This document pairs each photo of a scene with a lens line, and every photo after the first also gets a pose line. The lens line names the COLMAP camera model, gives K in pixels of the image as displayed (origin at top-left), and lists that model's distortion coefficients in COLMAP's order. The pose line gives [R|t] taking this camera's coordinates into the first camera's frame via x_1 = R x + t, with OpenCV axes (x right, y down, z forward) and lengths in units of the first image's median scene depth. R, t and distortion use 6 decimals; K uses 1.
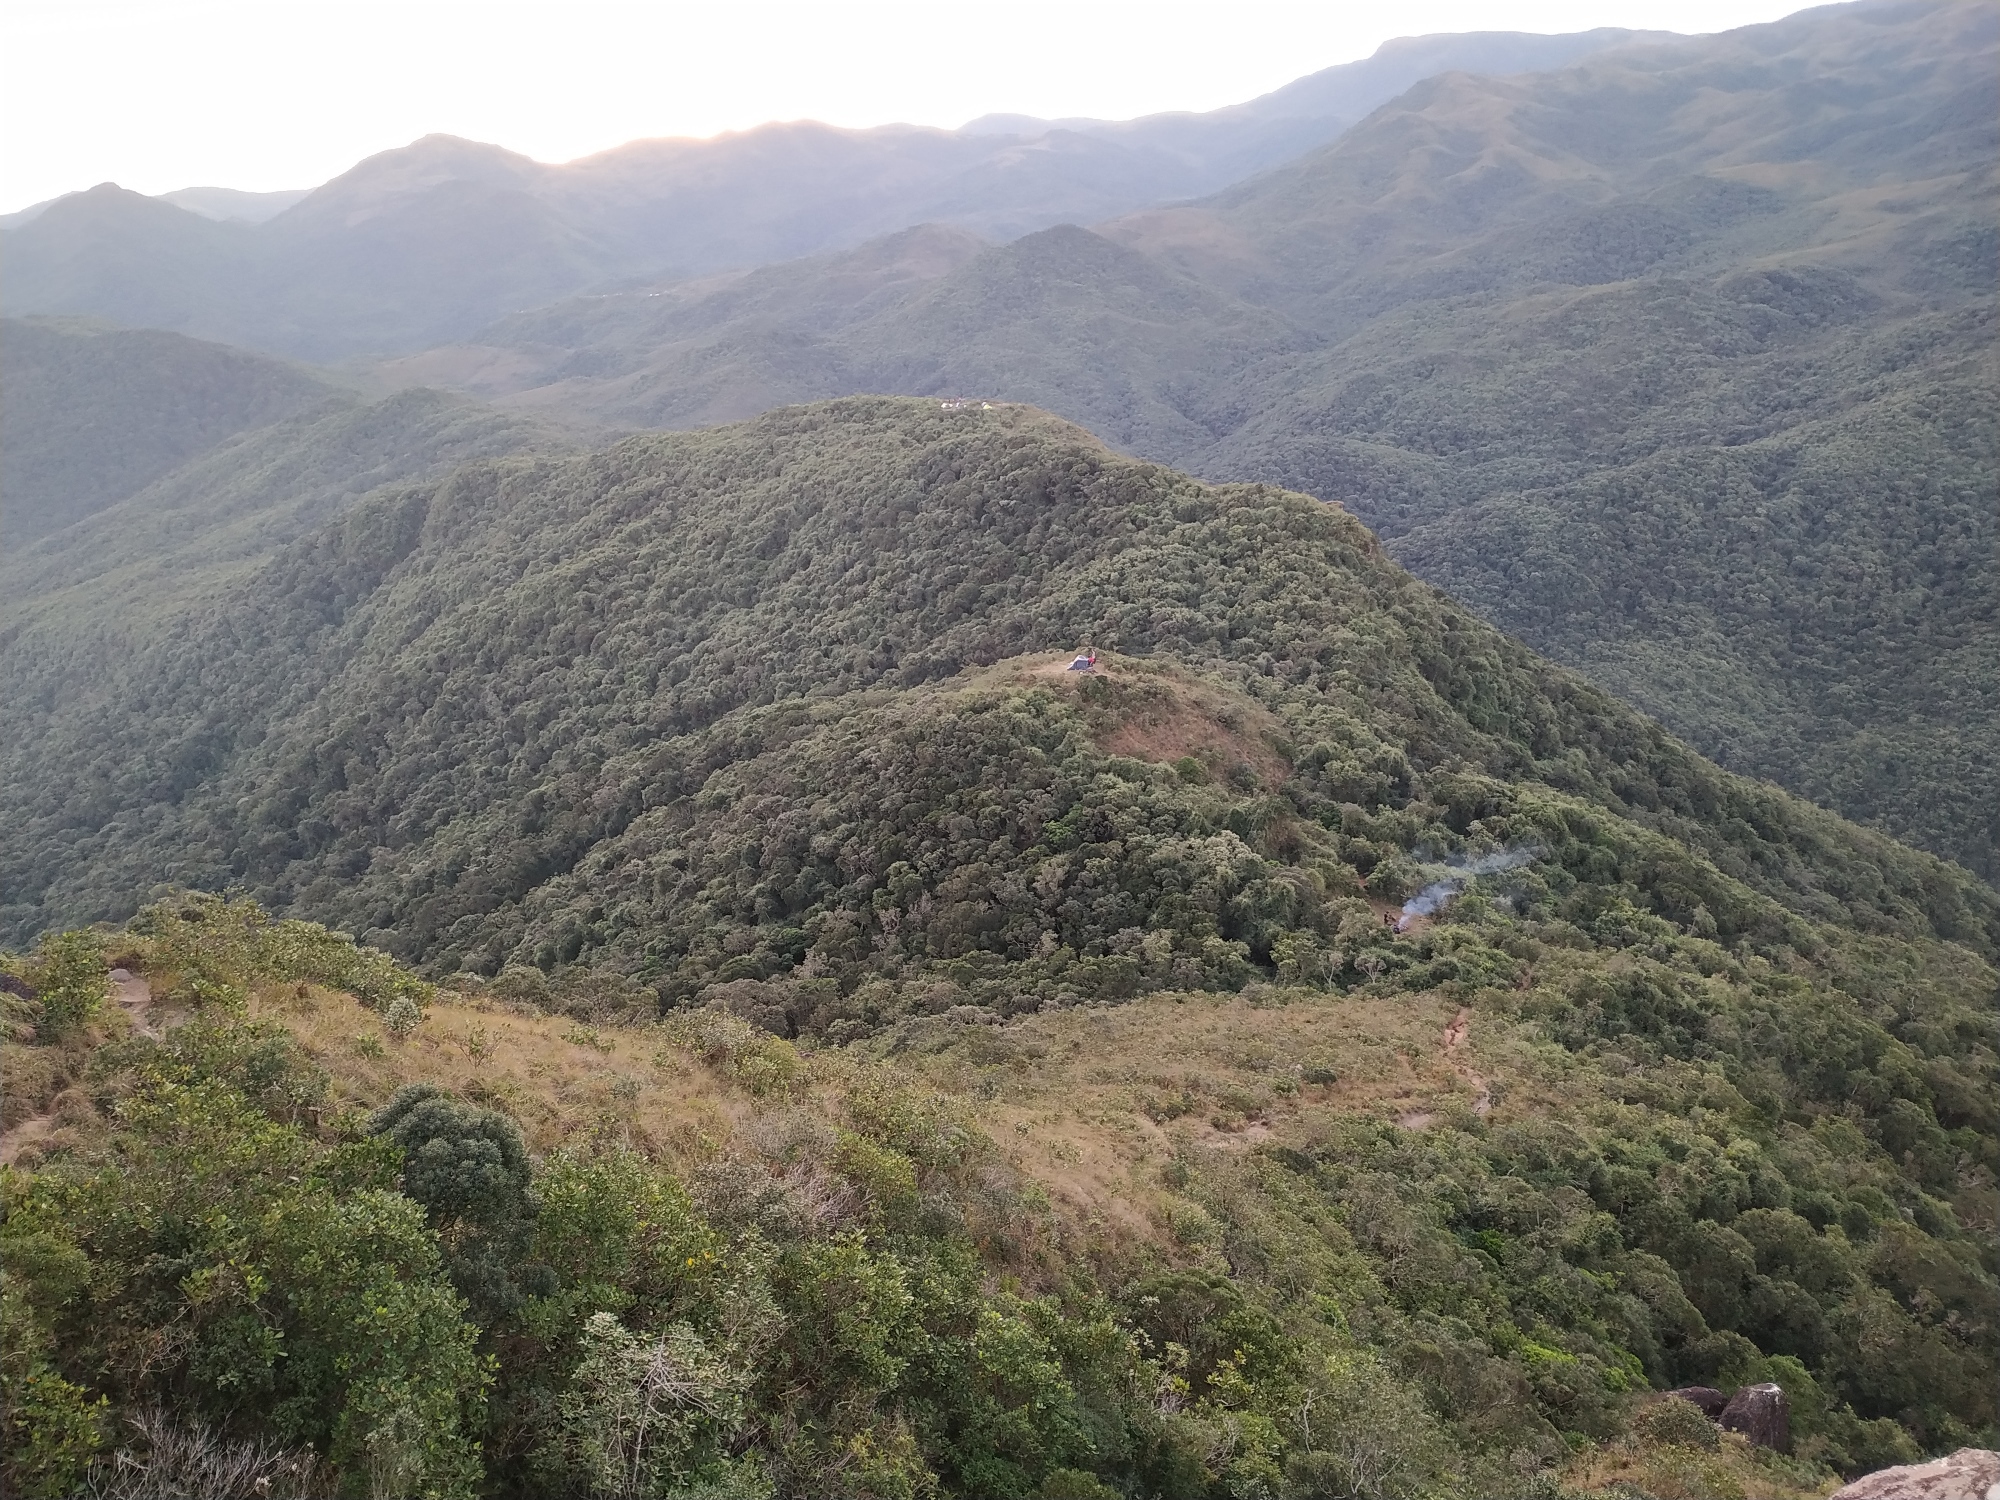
lens RADIAL K [[1494.3, 0, 1073.1], [0, 1494.3, 753.3], [0, 0, 1]] dist [0.139104, -0.343294]
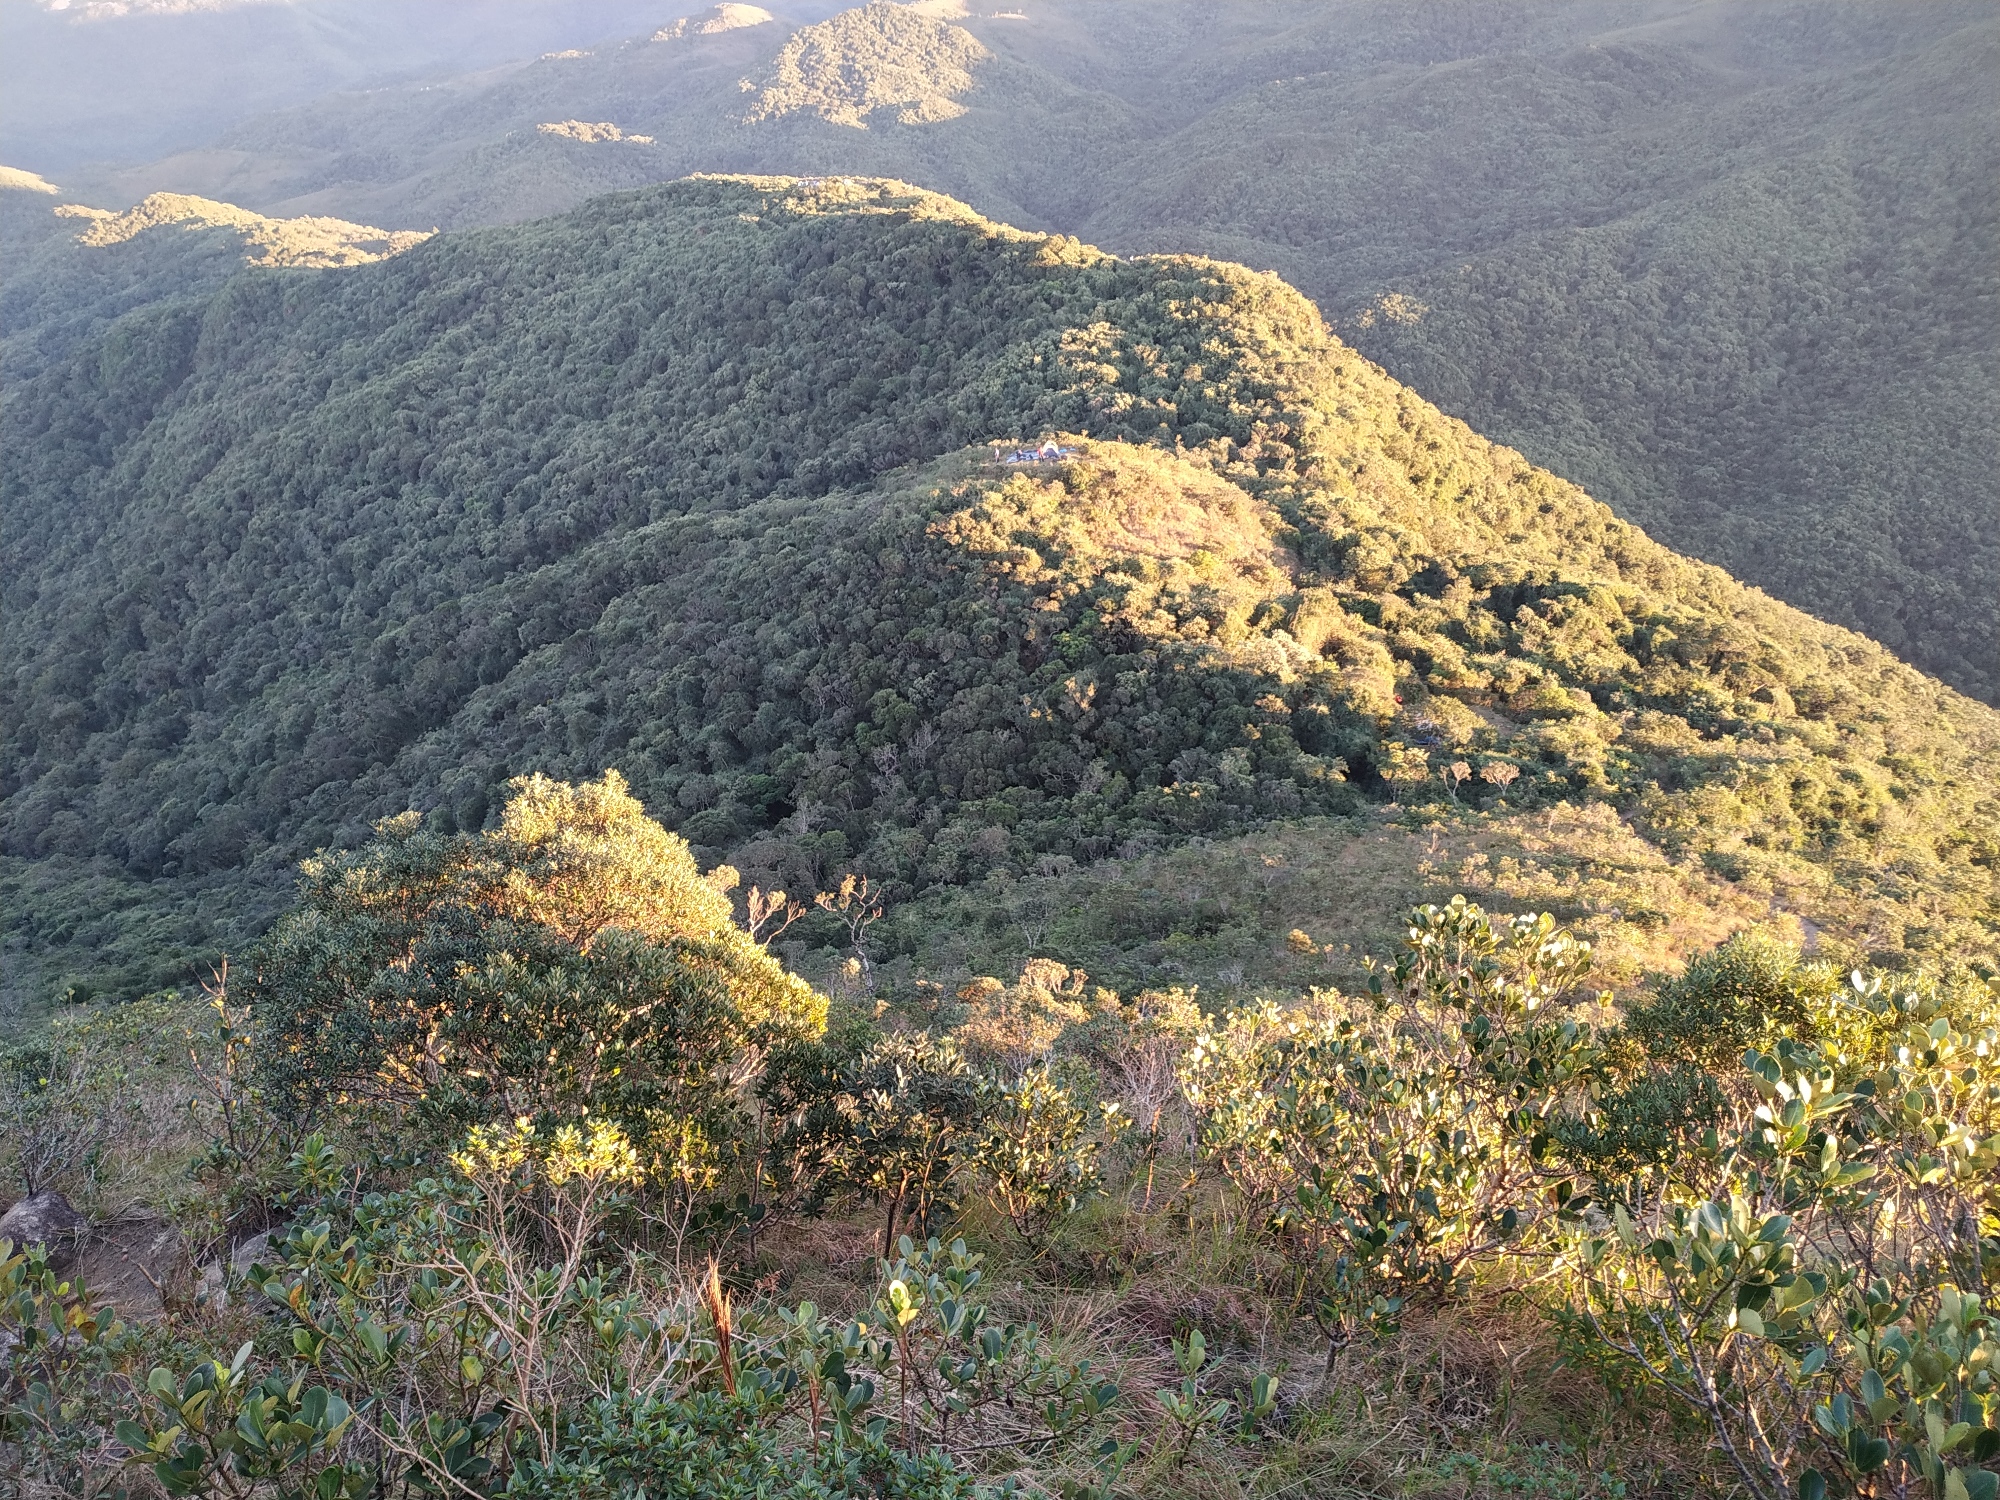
lens RADIAL K [[1407.8, 0, 1000.0], [0, 1407.8, 750.0], [0, 0, 1]] dist [0.031416, -0.072837]
pose [[0.991016, -0.062230, 0.118383, -0.093142], [0.048349, 0.991988, 0.116711, 0.010524], [-0.124698, -0.109939, 0.986085, 0.129742]]
